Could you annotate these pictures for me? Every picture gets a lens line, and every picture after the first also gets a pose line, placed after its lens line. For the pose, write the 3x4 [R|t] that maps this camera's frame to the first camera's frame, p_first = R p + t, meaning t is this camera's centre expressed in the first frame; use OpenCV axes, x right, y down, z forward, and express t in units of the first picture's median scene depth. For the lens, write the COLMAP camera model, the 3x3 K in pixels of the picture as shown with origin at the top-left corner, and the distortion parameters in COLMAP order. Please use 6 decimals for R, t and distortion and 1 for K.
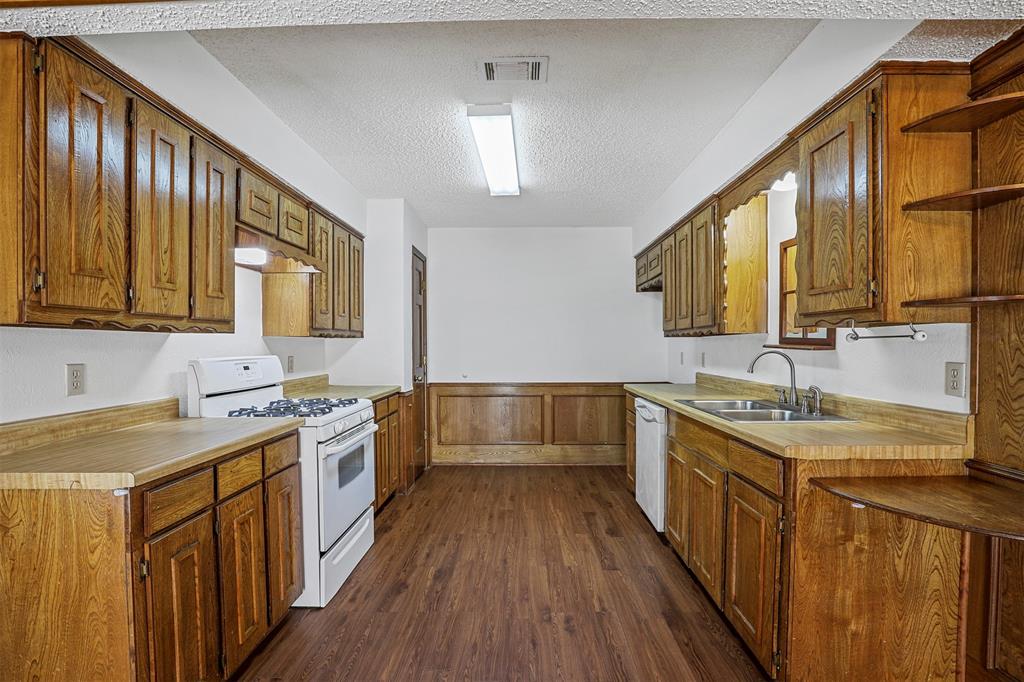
lens RADIAL K [[475.0, 0, 510.9], [0, 475.0, 351.1], [0, 0, 1]] dist [-0.030000, 0.000252]
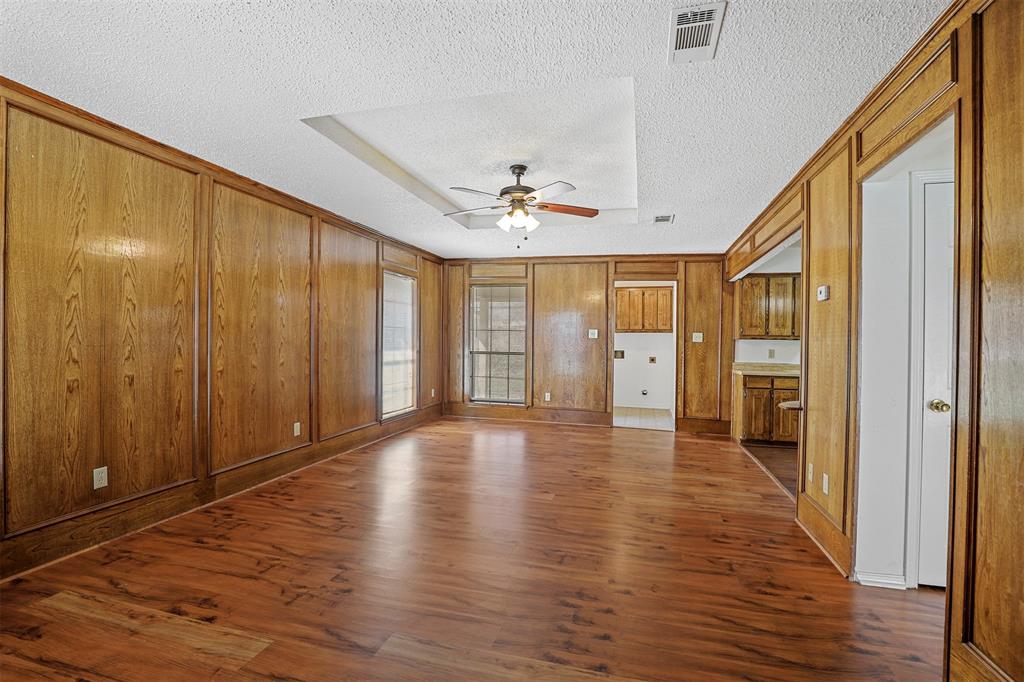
lens RADIAL K [[470.4, 0, 514.9], [0, 470.4, 342.5], [0, 0, 1]] dist [-0.029783, 0.001321]
pose [[-0.240321, 0.003294, -0.970688, 2.507154], [-0.028779, 0.999530, 0.010517, -0.006591], [0.970267, 0.030462, -0.240114, -0.049417]]
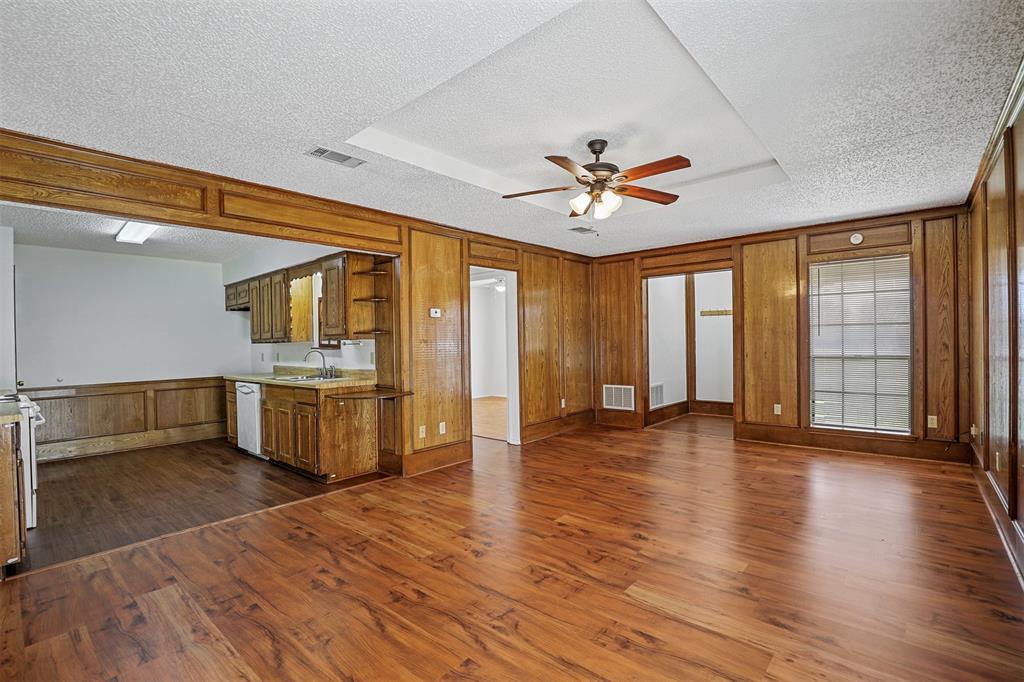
lens RADIAL K [[470.4, 0, 514.9], [0, 470.4, 342.5], [0, 0, 1]] dist [-0.029783, 0.001321]
pose [[0.639065, -0.010240, 0.769084, -0.579445], [0.027943, 0.999560, -0.009910, 0.011364], [-0.768645, 0.027824, 0.639071, -1.236321]]
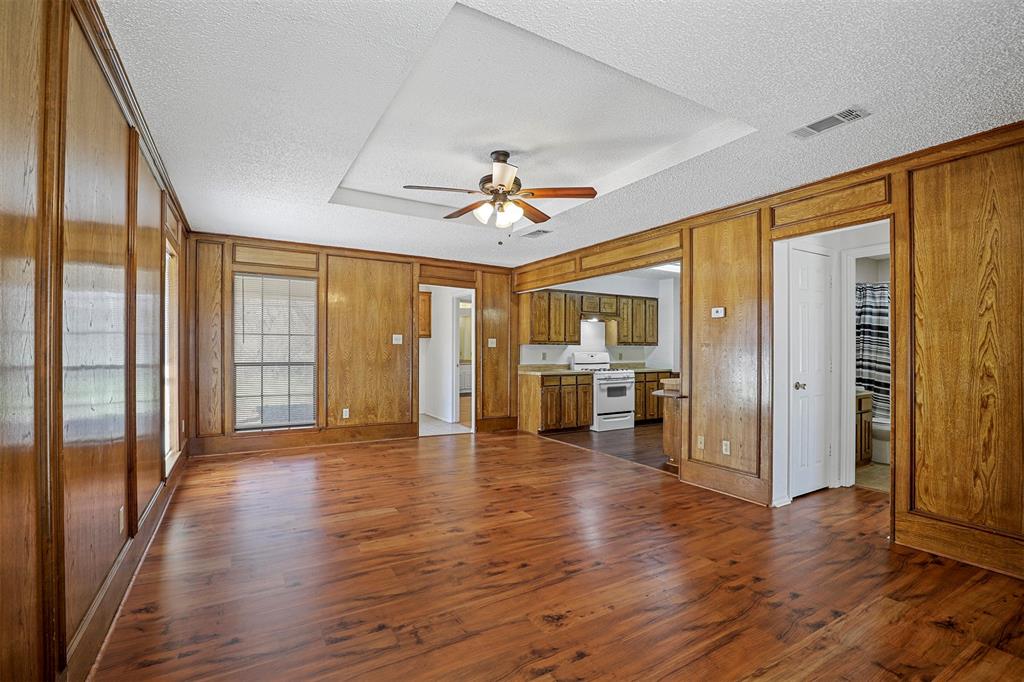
lens RADIAL K [[470.4, 0, 514.9], [0, 470.4, 342.5], [0, 0, 1]] dist [-0.029783, 0.001321]
pose [[0.529799, -0.005217, -0.848107, 2.147653], [-0.018236, 0.999680, -0.017541, 0.011034], [0.847927, 0.024759, 0.529534, -1.263867]]
